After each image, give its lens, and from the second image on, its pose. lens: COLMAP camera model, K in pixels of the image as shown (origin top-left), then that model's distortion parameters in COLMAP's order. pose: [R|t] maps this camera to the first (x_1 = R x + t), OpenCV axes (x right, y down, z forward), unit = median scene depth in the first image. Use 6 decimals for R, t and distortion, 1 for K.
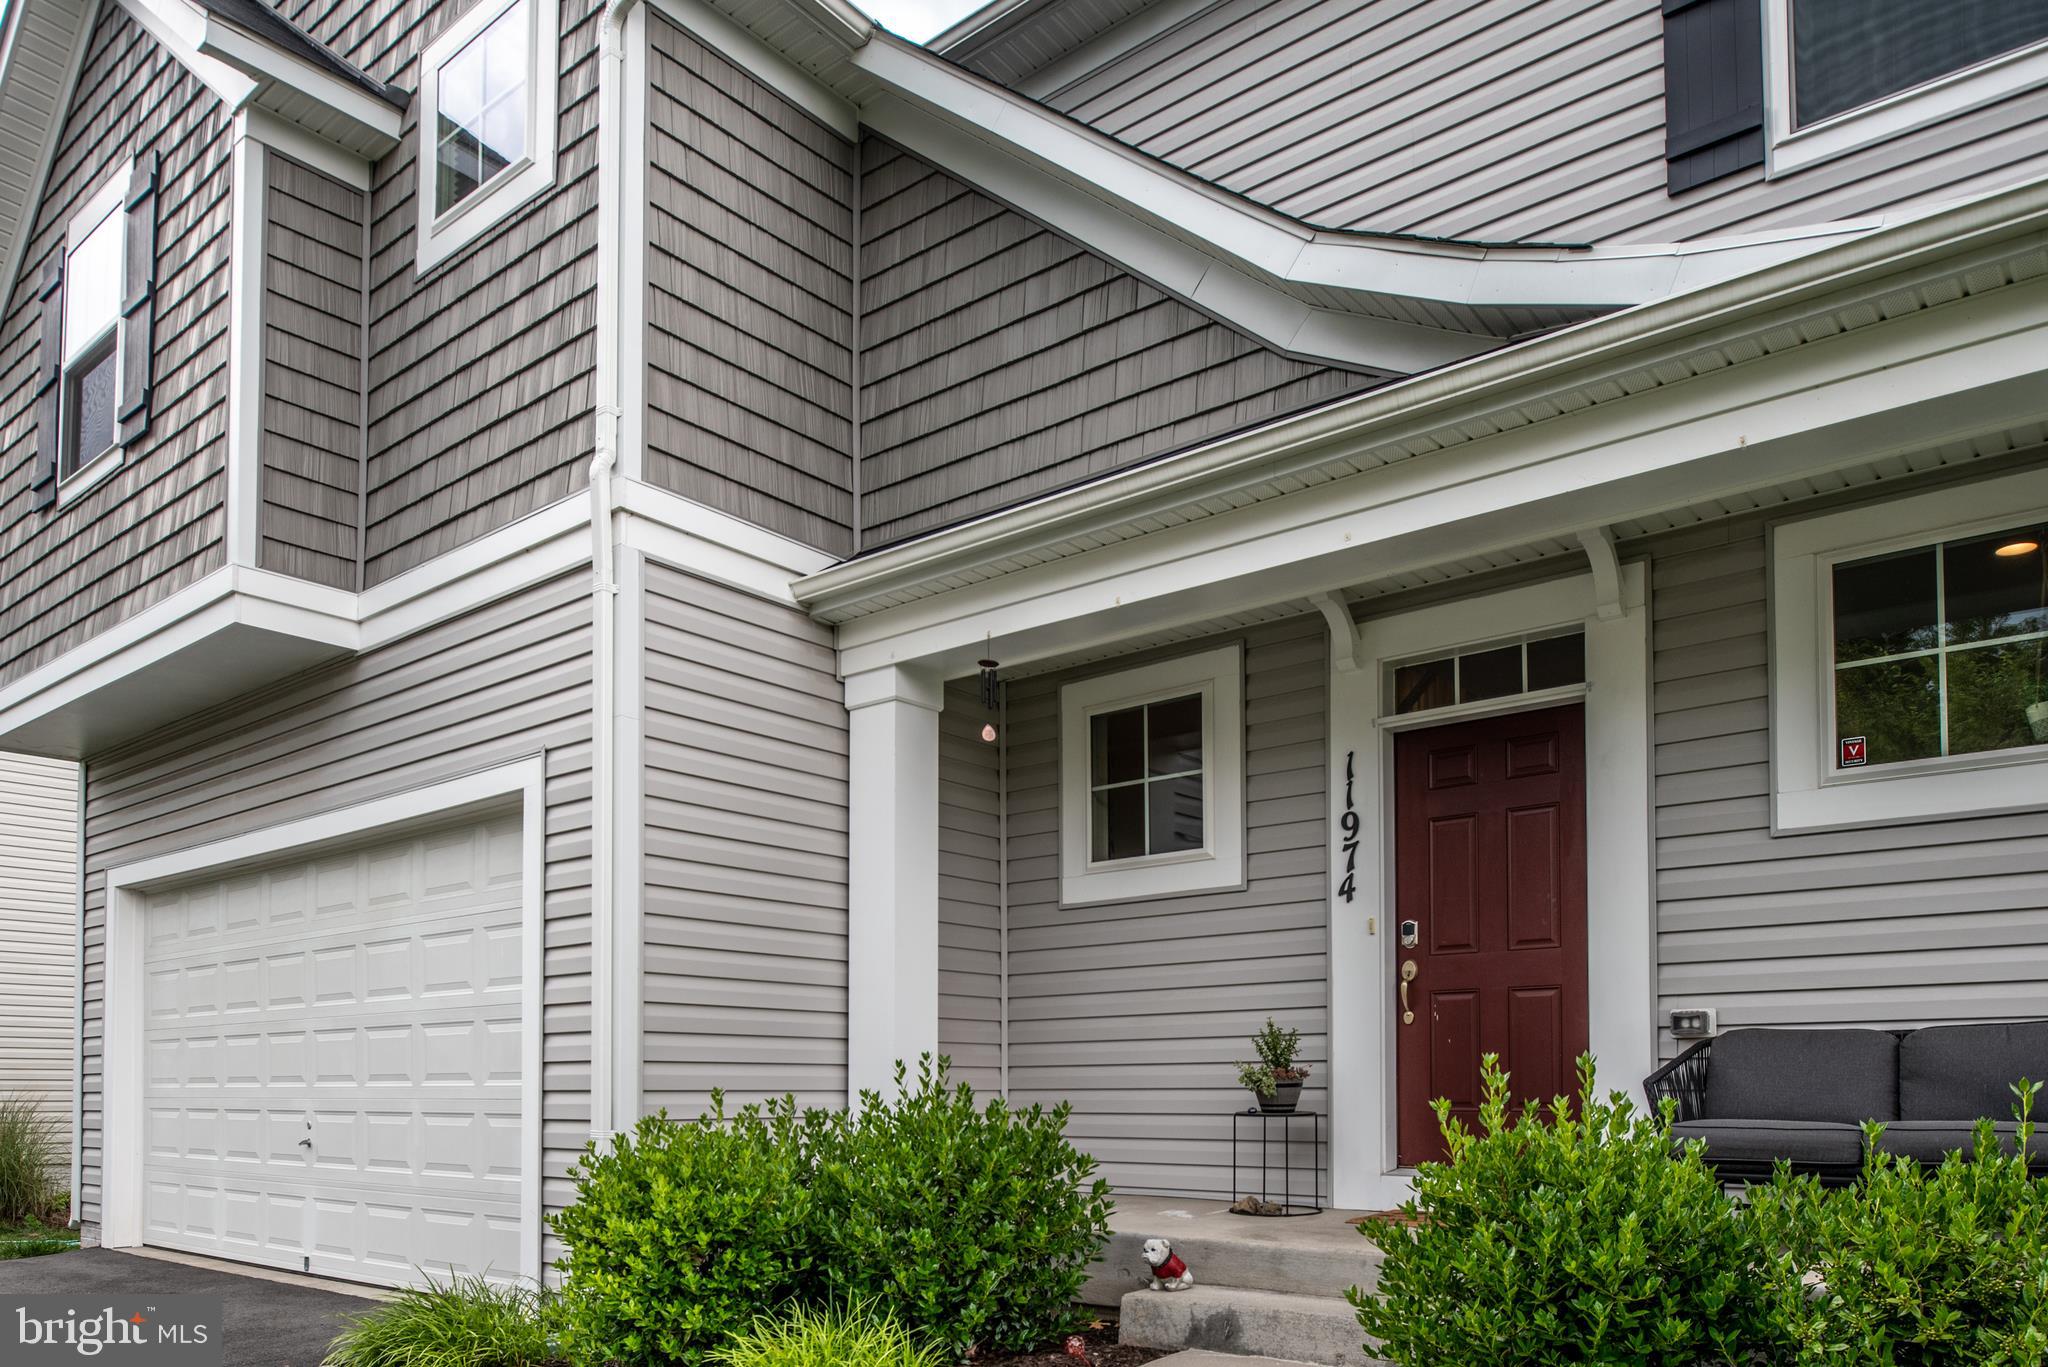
lens RADIAL K [[1457.7, 0, 1028.6], [0, 1457.7, 922.0], [0, 0, 1]] dist [-0.022317, -0.002639]
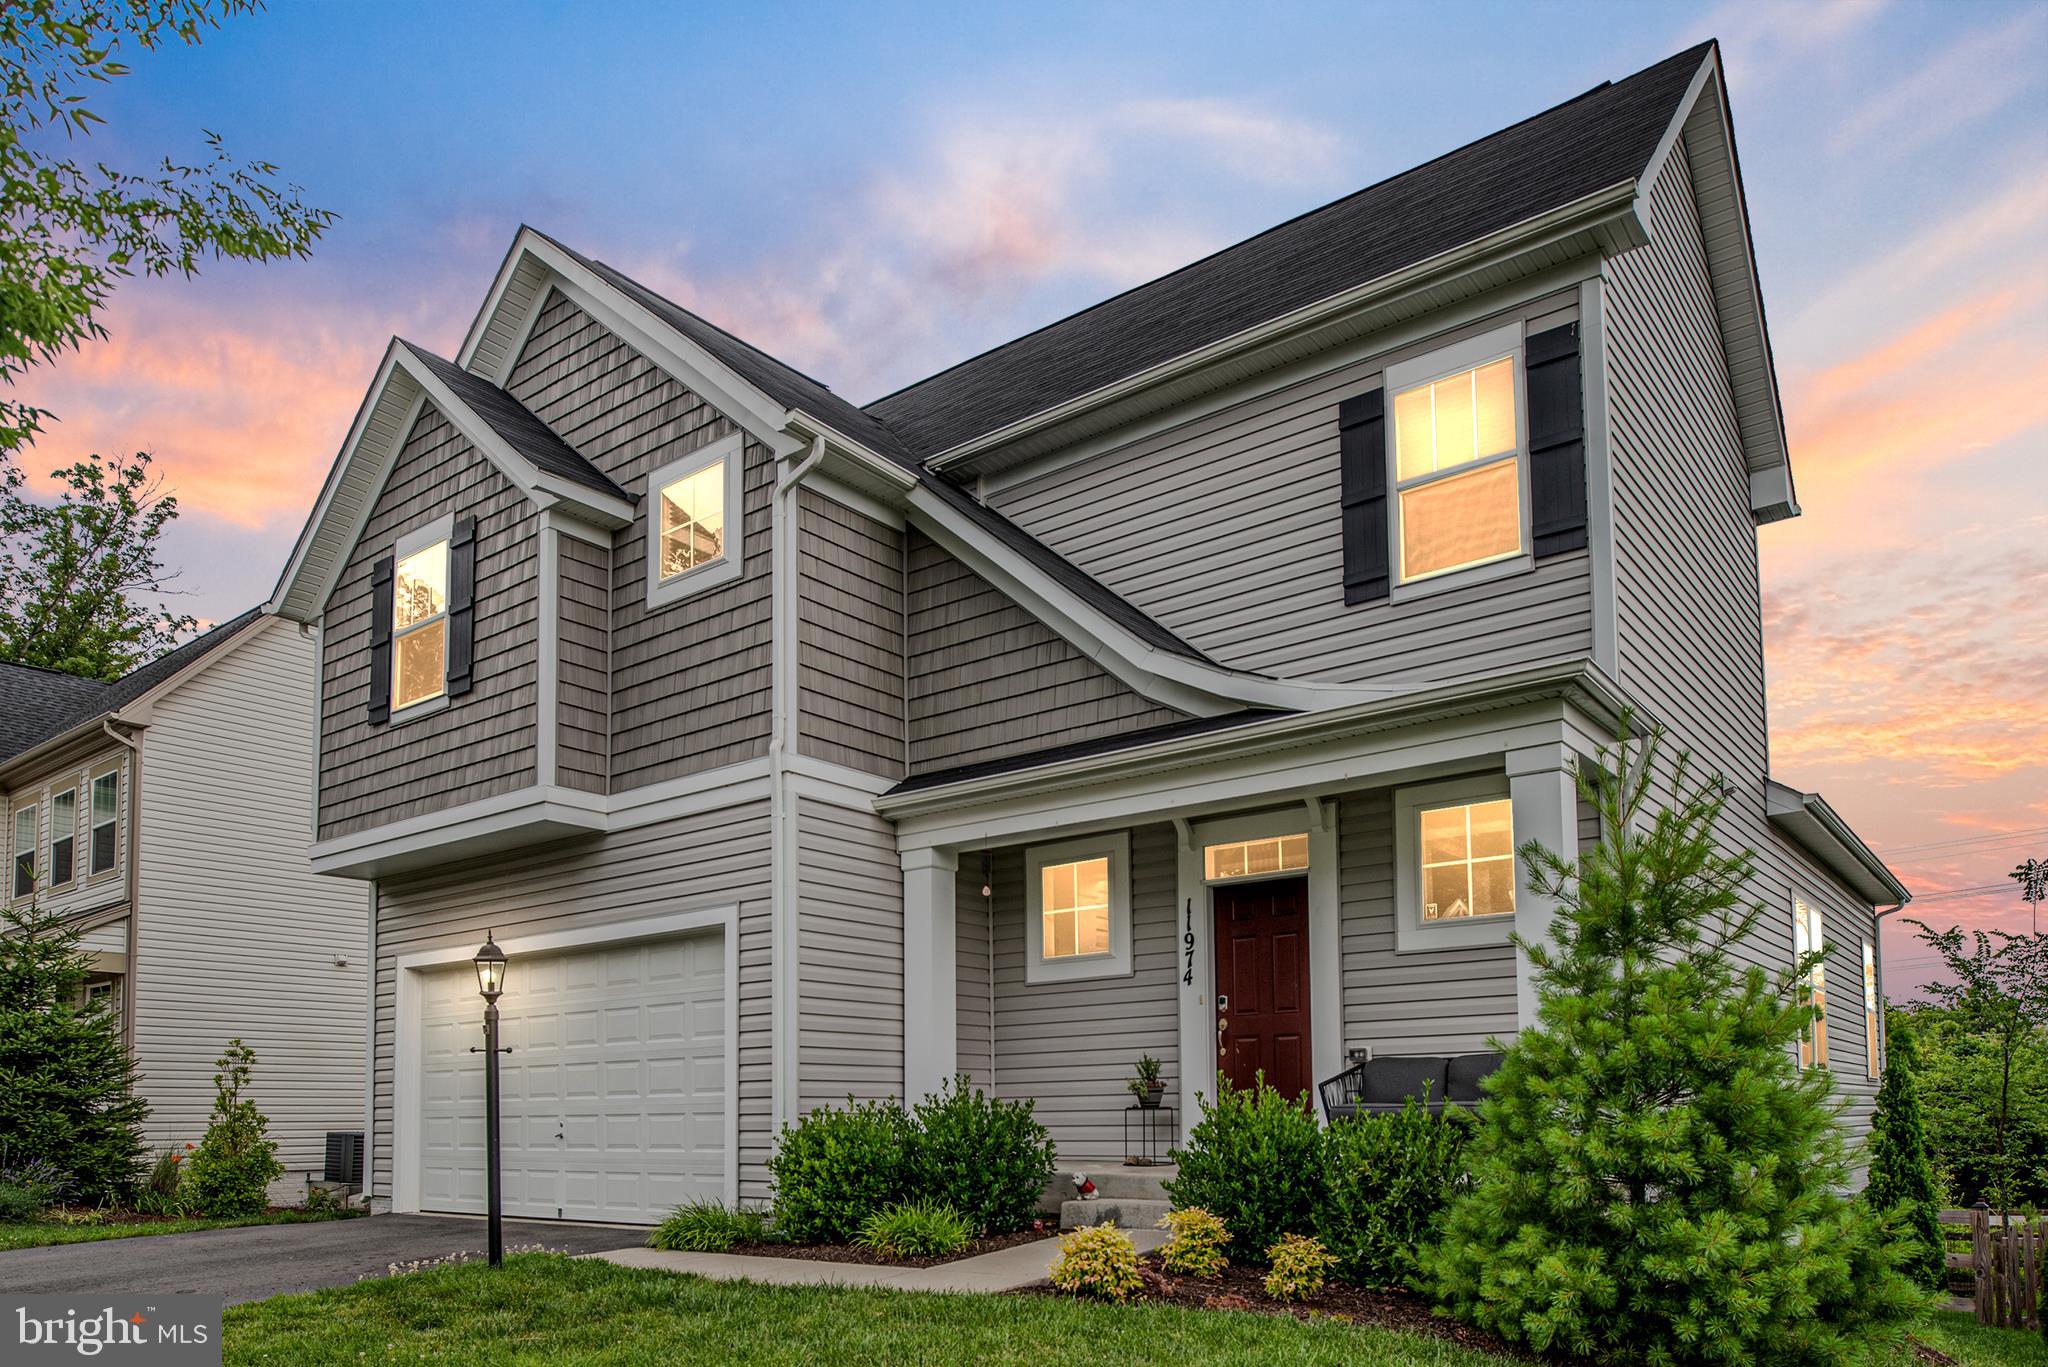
lens RADIAL K [[1395.8, 0, 1021.0], [0, 1395.8, 692.8], [0, 0, 1]] dist [-0.010708, 0.000579]
pose [[0.999623, -0.000053, 0.027453, -0.031344], [0.005038, 0.983371, -0.181537, -0.056385], [-0.026987, 0.181607, 0.983001, -0.731526]]
